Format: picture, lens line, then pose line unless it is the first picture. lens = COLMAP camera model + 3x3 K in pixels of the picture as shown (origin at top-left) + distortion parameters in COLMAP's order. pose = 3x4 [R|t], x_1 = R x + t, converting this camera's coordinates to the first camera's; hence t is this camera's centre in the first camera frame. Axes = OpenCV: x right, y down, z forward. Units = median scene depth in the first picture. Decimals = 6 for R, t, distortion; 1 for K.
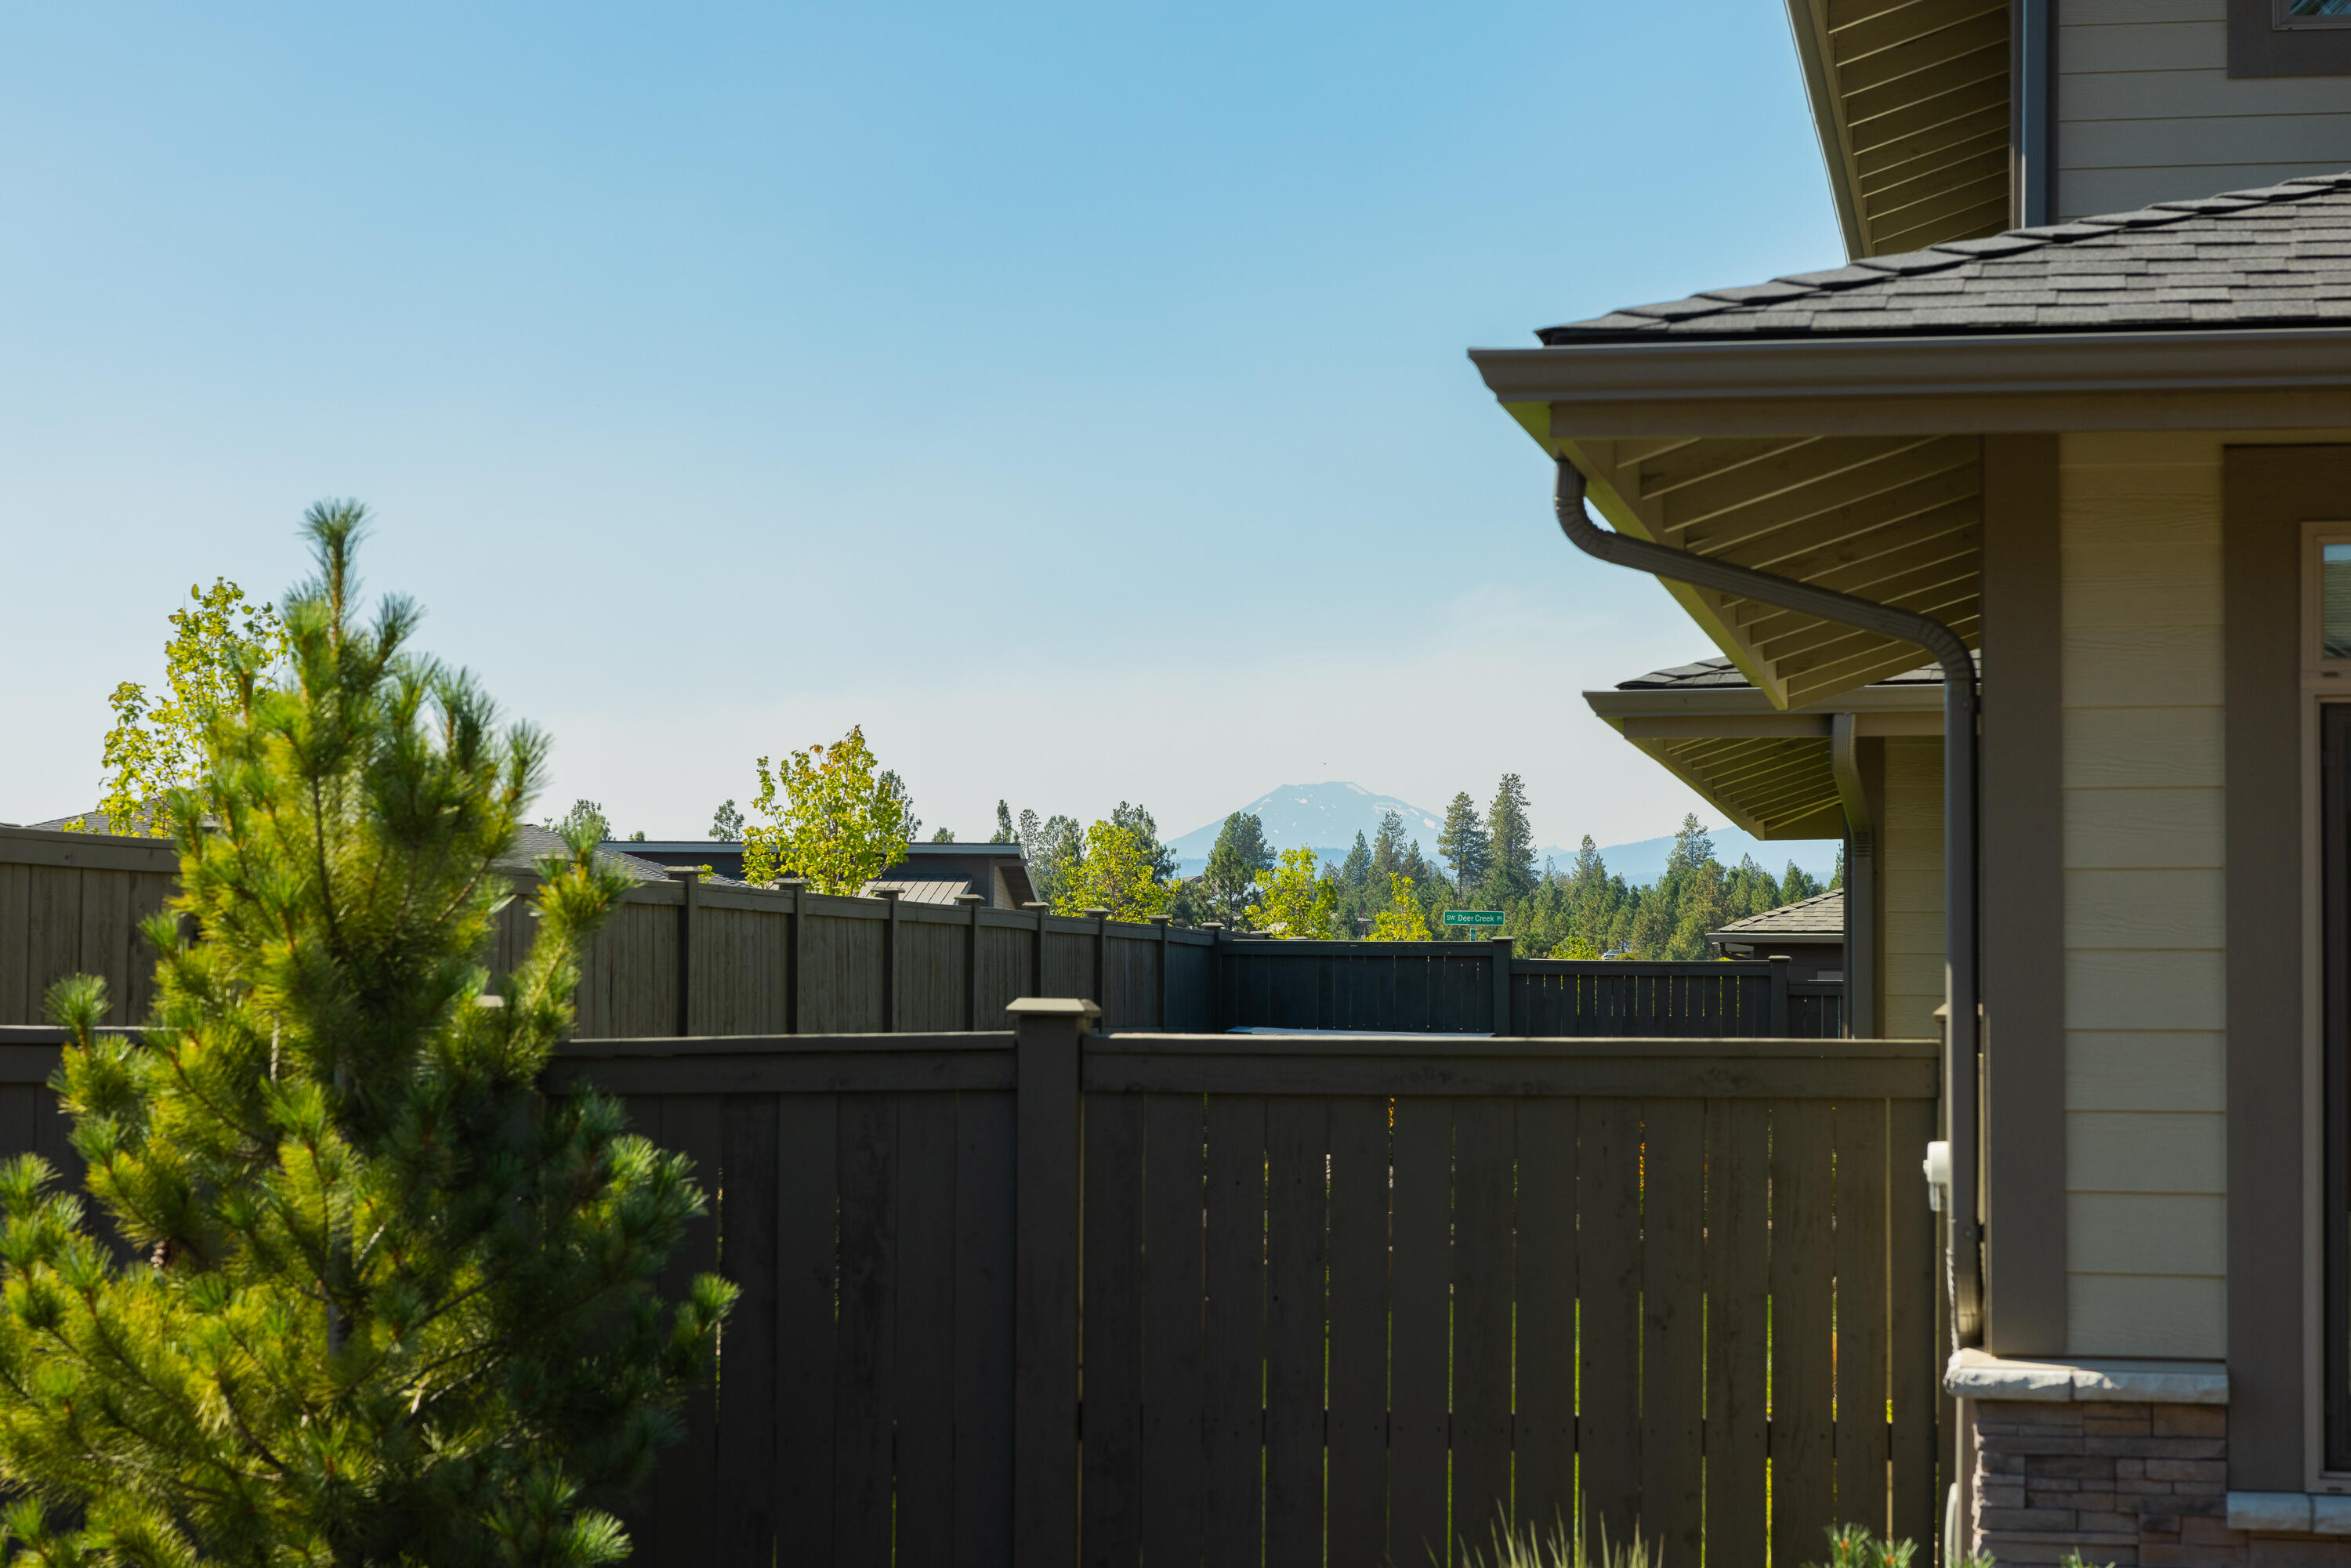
lens RADIAL K [[4554.3, 0, 1173.4], [0, 4554.3, 831.3], [0, 0, 1]] dist [0.045692, 0.039953]
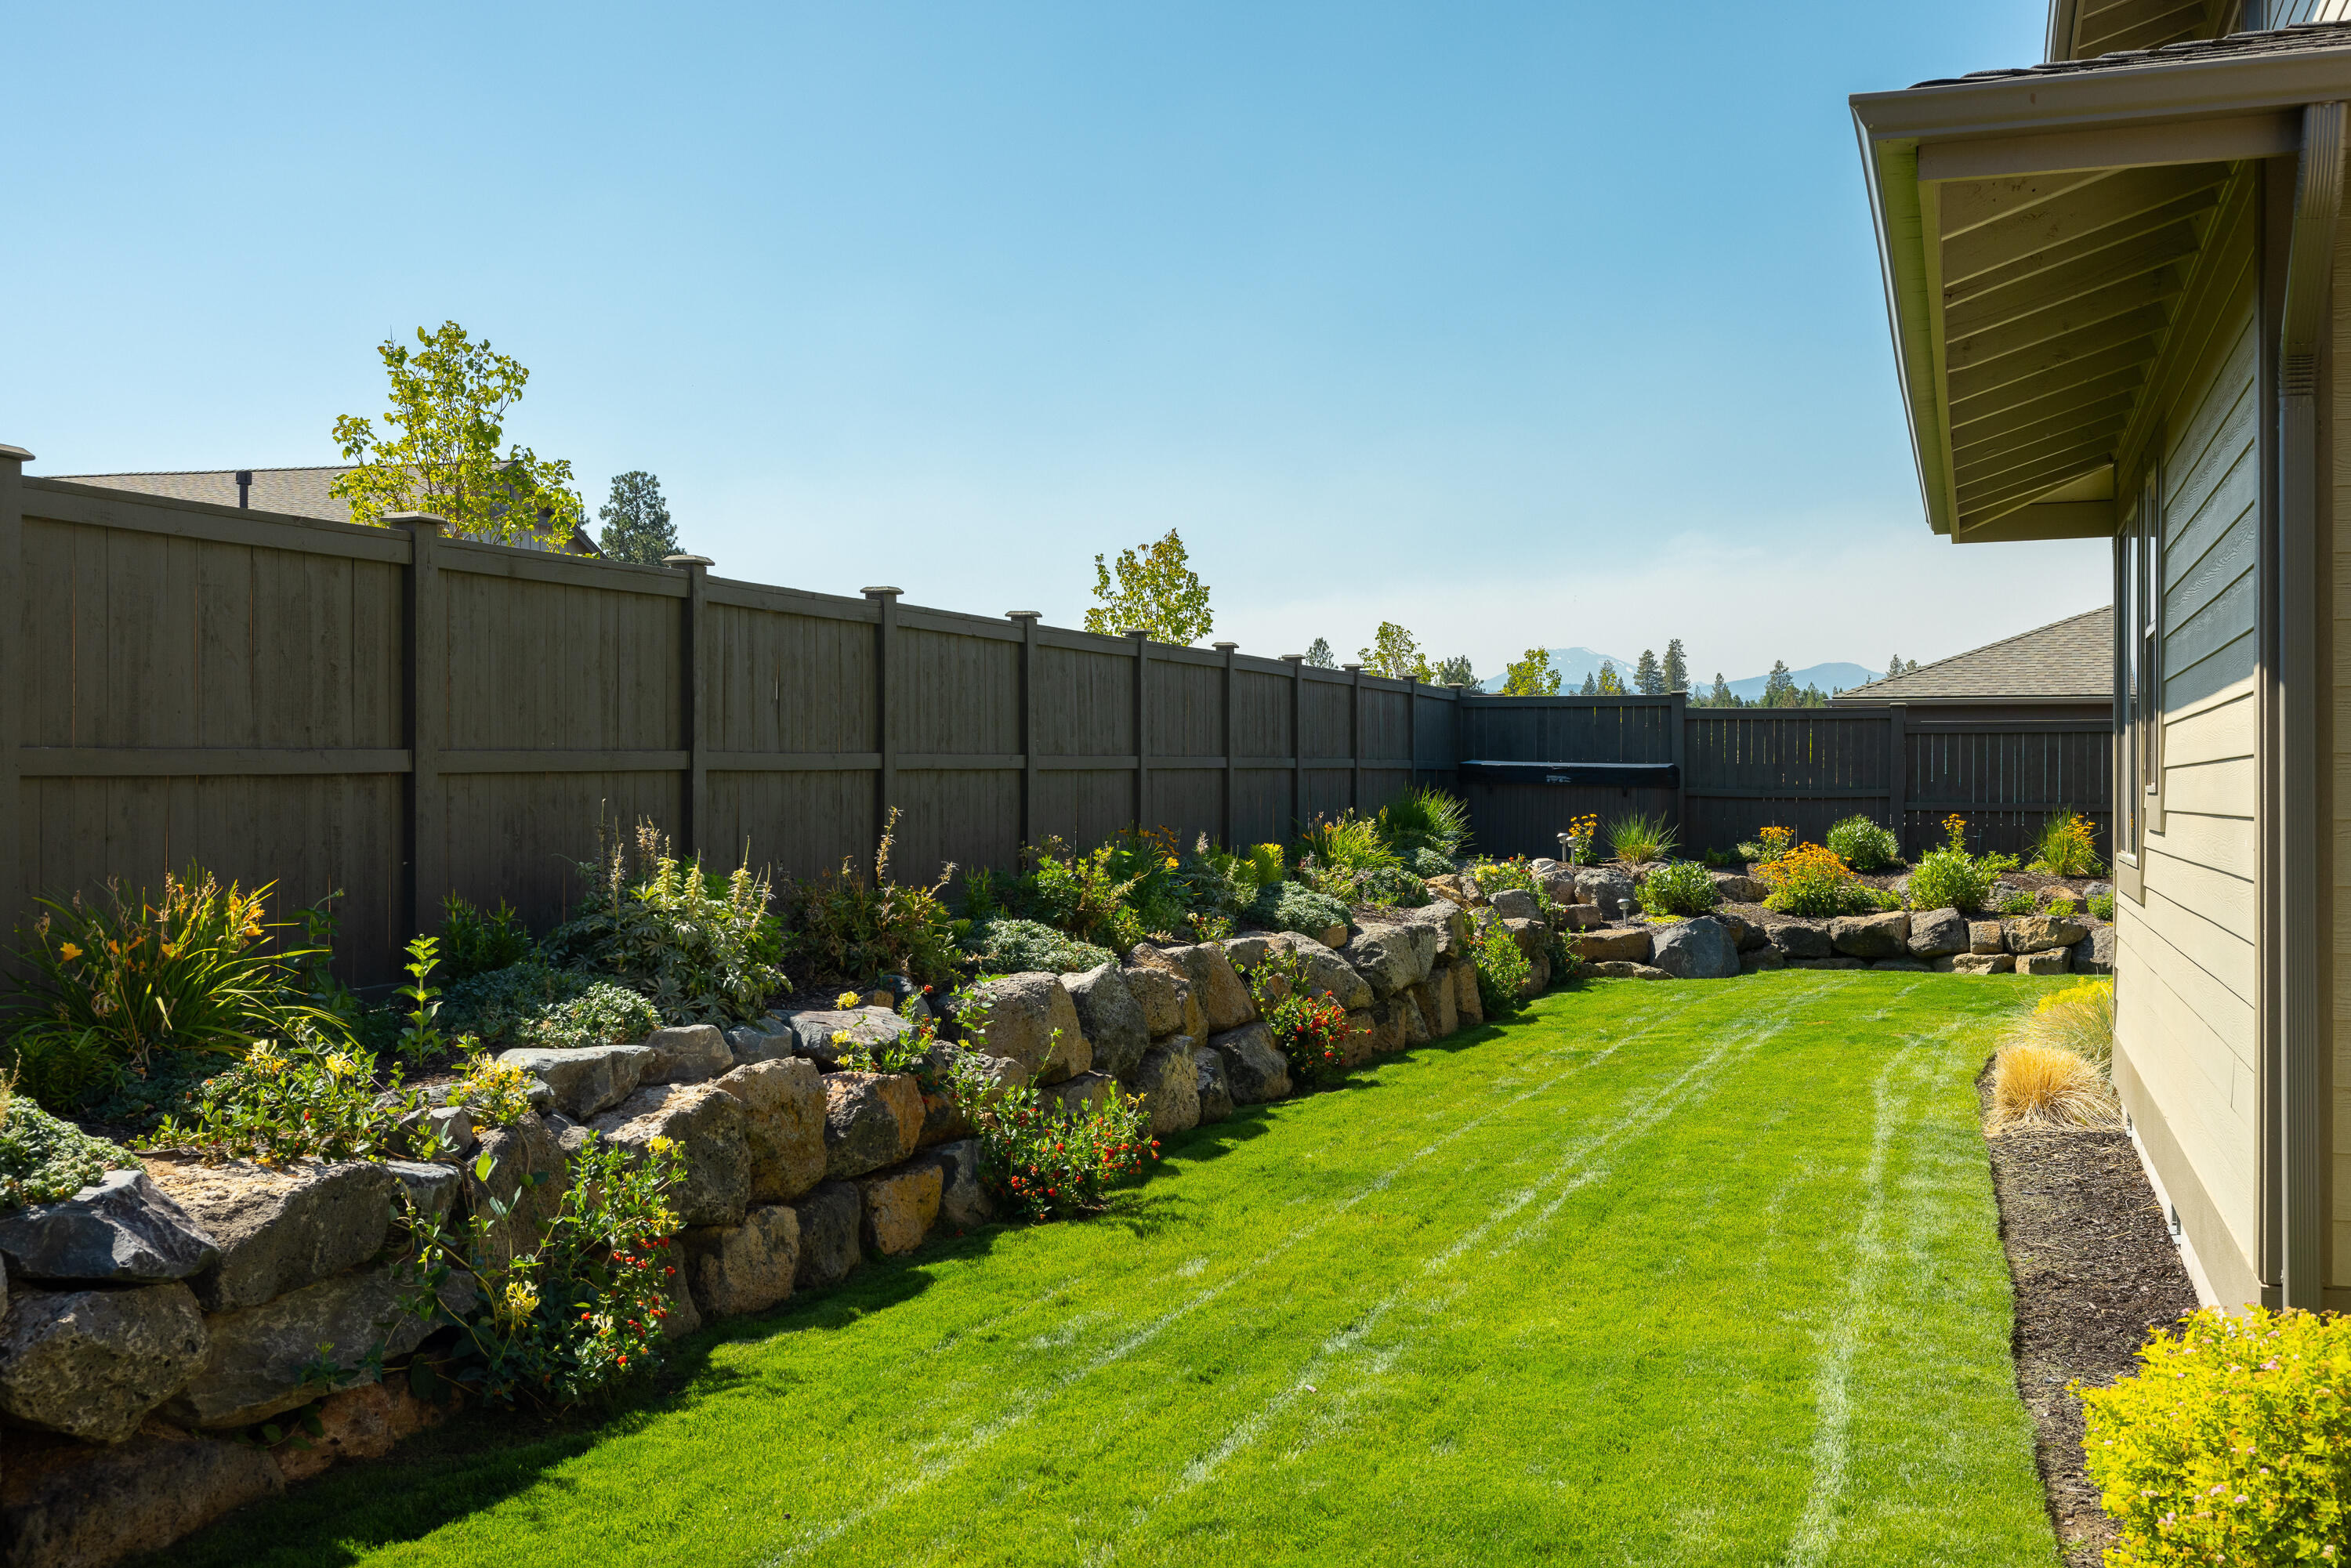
lens RADIAL K [[2430.0, 0, 1117.7], [0, 2430.0, 784.9], [0, 0, 1]] dist [-0.066362, 0.025331]
pose [[0.988418, -0.004671, -0.151685, 0.019937], [0.011188, 0.999049, 0.042137, 0.020413], [0.151344, -0.043346, 0.987530, 0.312914]]
